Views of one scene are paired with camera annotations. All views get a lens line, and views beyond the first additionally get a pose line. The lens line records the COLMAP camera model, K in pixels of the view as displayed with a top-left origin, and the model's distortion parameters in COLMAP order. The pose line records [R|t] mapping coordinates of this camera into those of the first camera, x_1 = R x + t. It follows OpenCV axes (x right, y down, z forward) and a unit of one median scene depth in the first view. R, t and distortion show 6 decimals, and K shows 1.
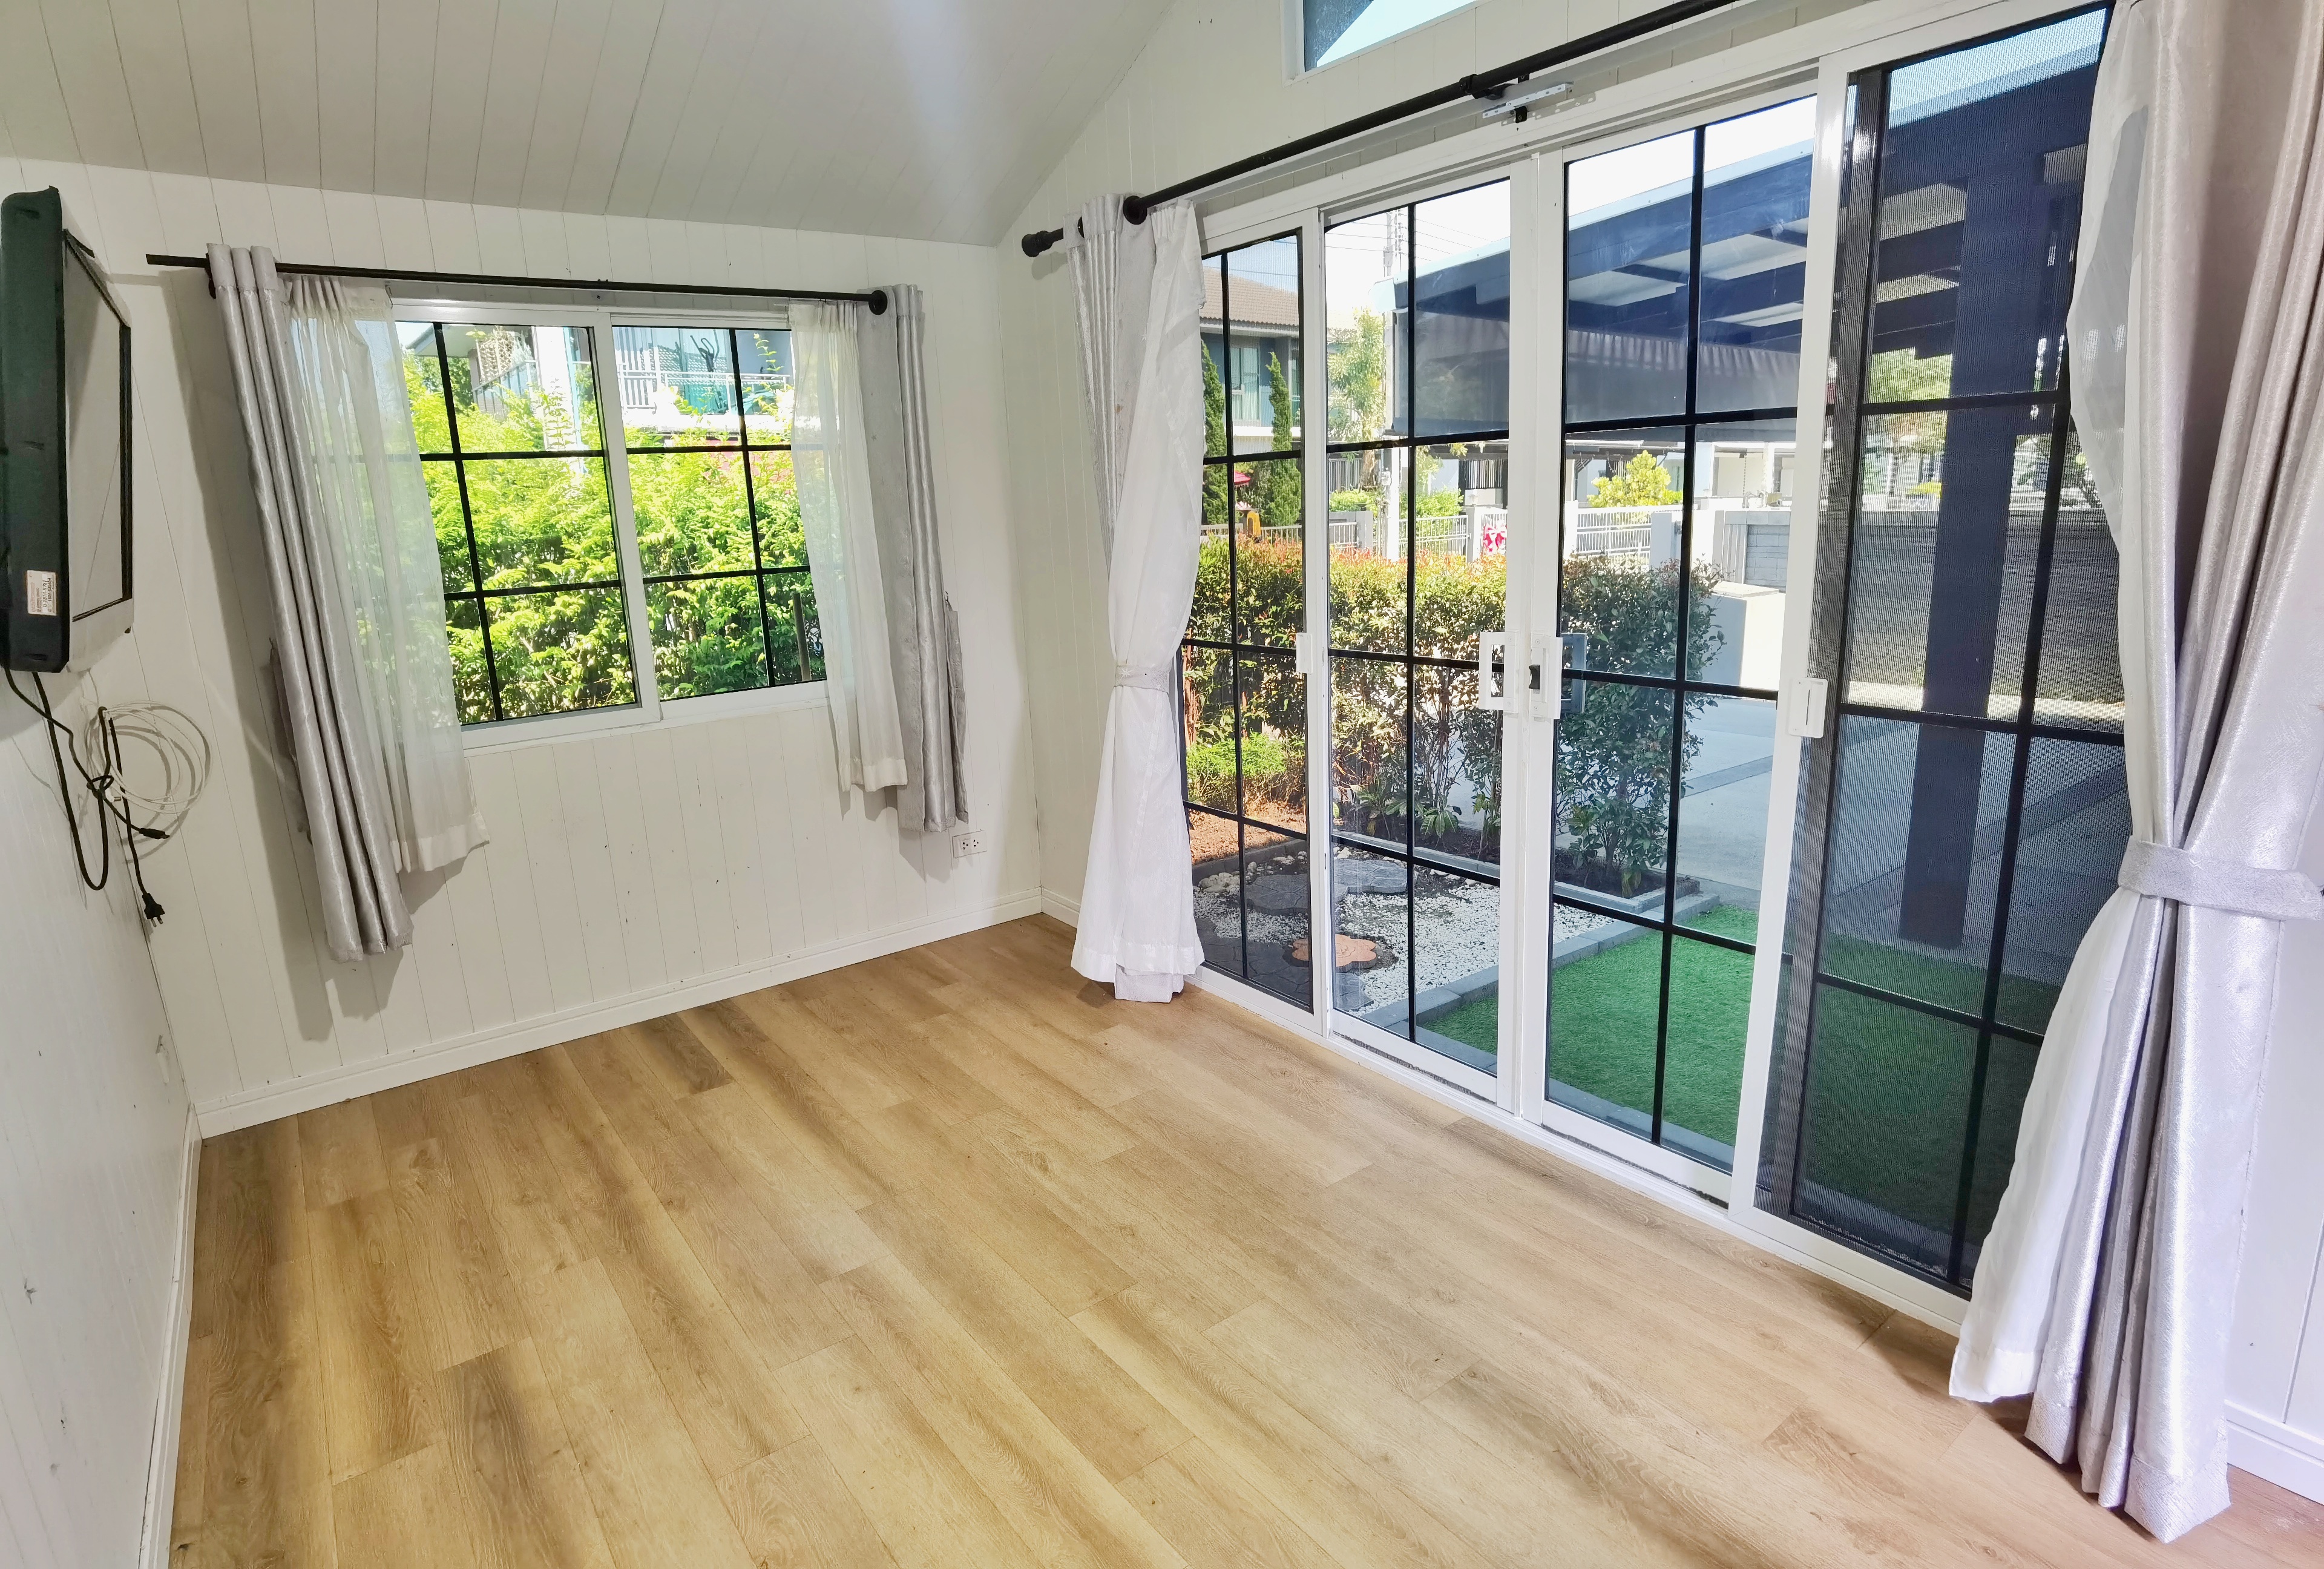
lens RADIAL K [[1222.6, 0, 1178.9], [0, 1222.6, 780.7], [0, 0, 1]] dist [-0.010778, -0.008660]
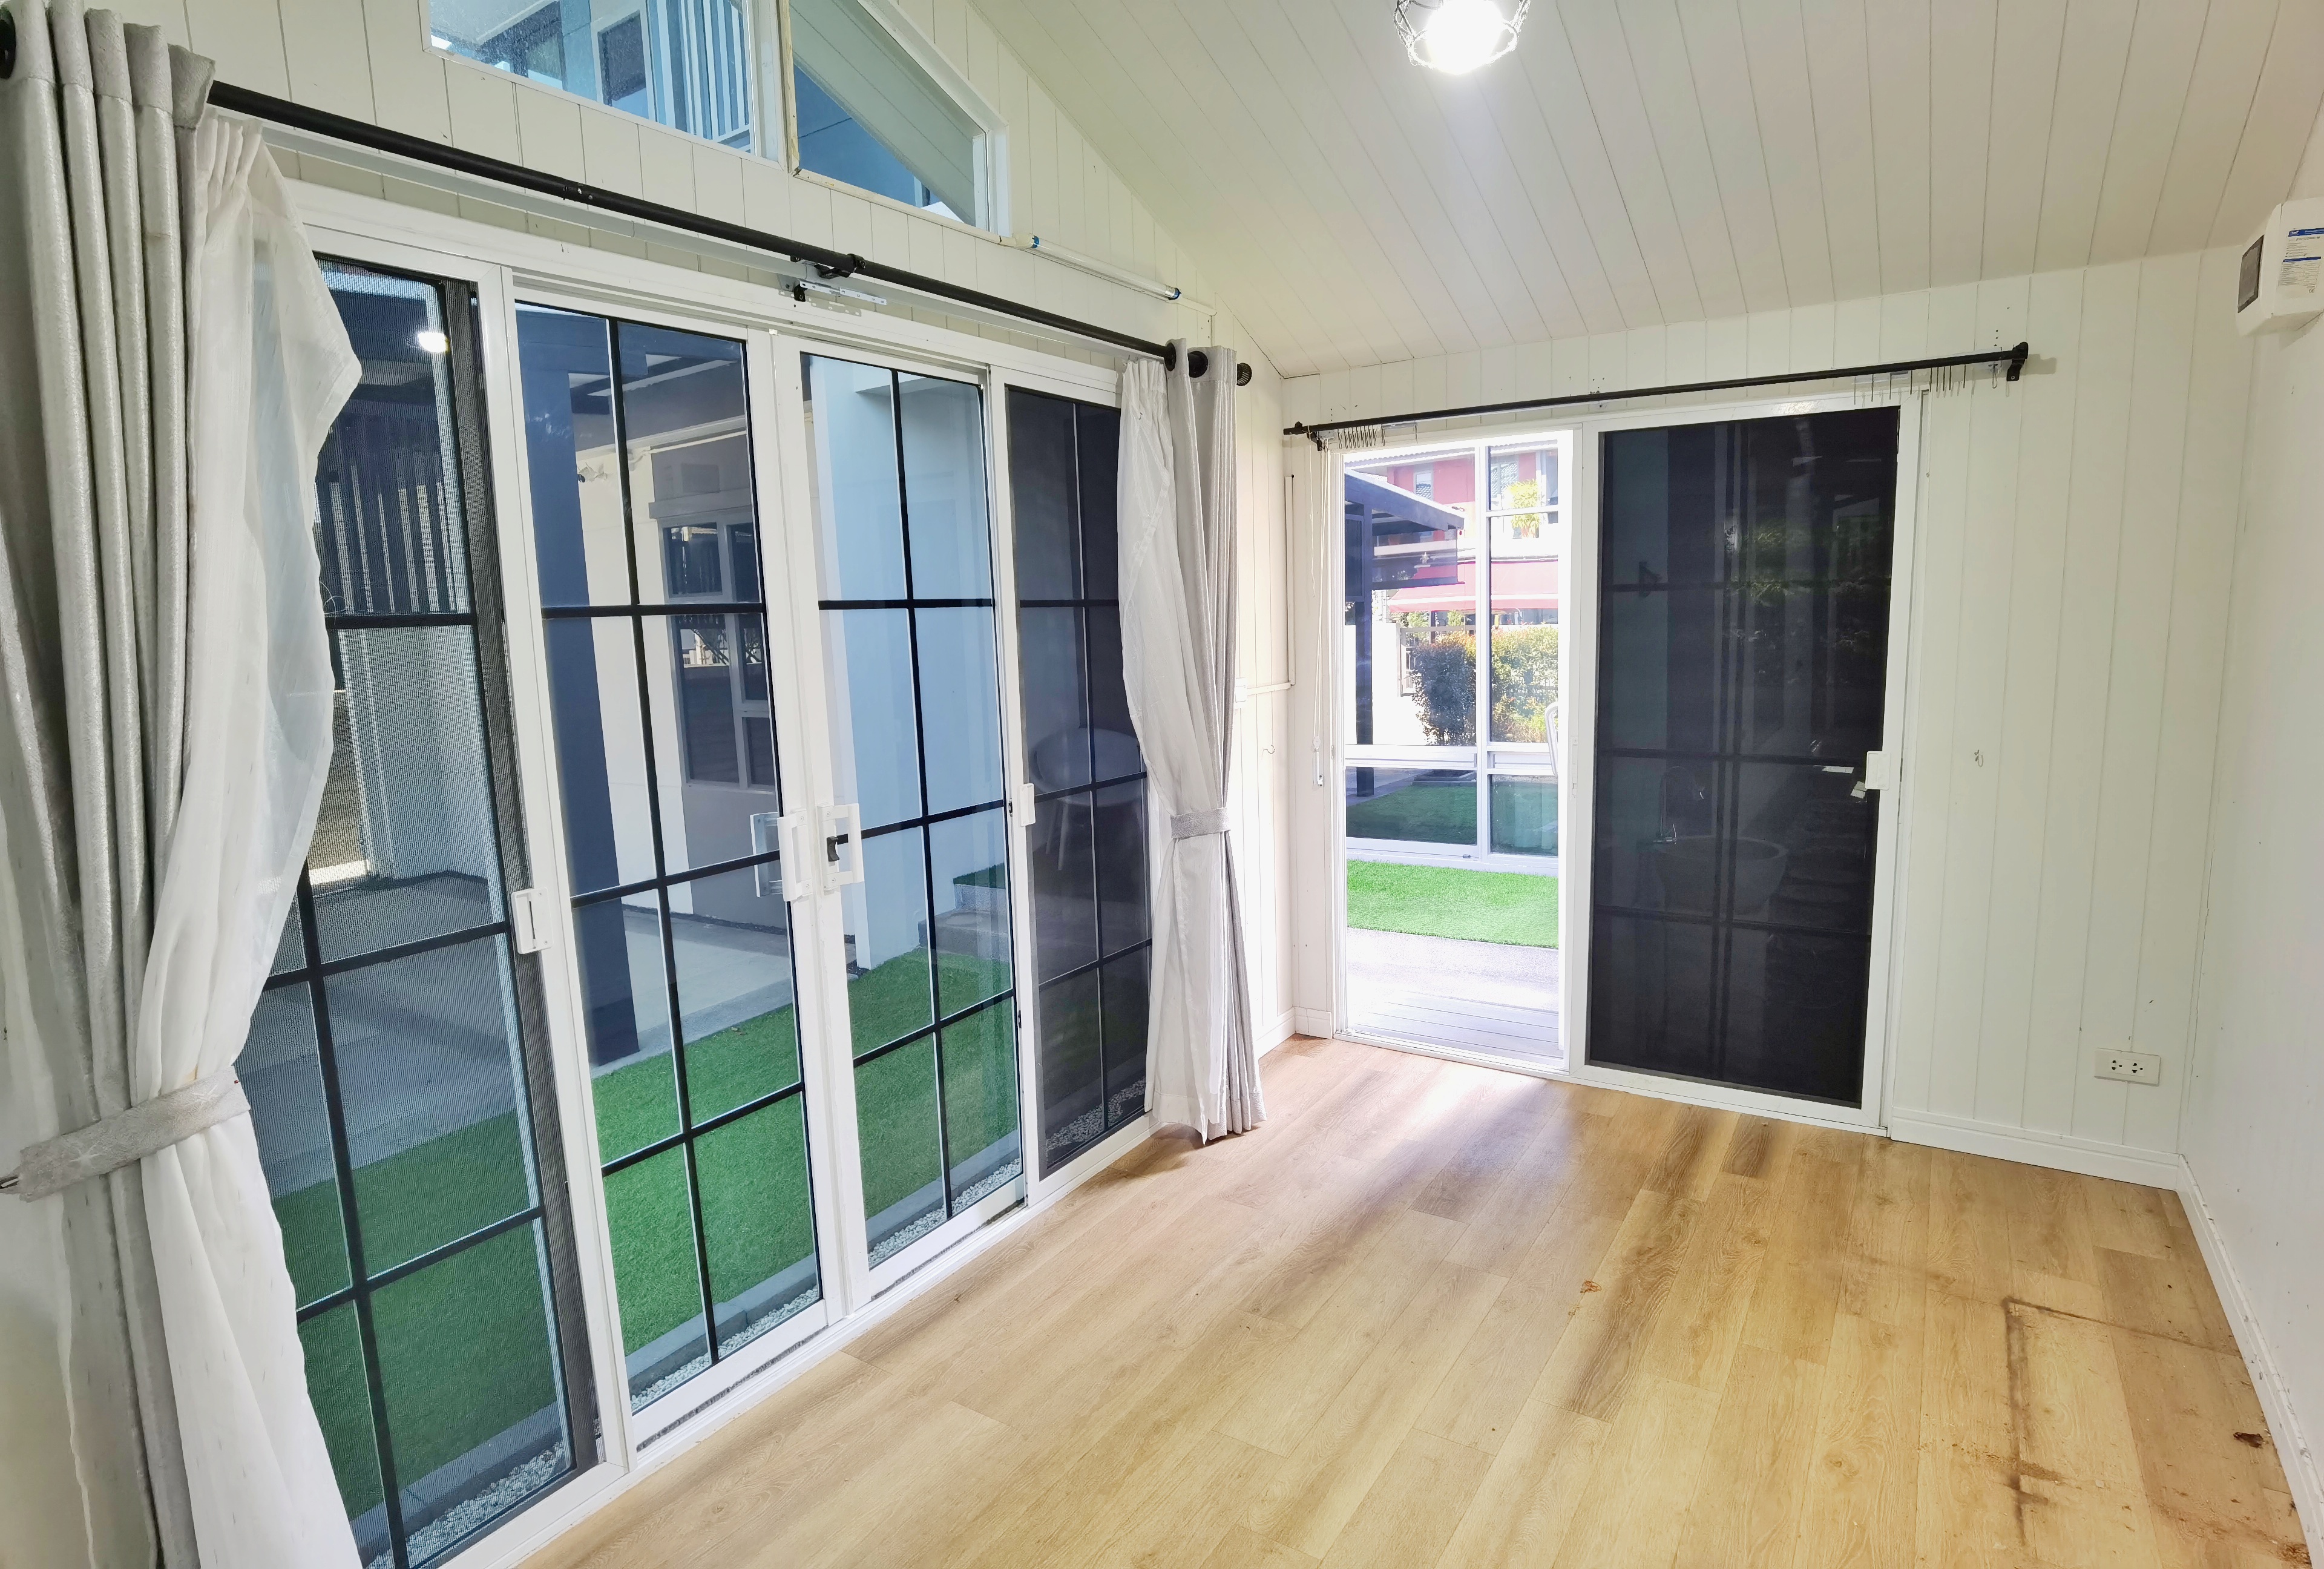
lens RADIAL K [[1222.6, 0, 1173.8], [0, 1222.6, 777.5], [0, 0, 1]] dist [-0.010778, -0.008660]
pose [[-0.323848, -0.081389, 0.942602, -0.778252], [0.265076, 0.948585, 0.172977, -0.253532], [-0.908217, 0.305879, -0.285623, 1.097784]]
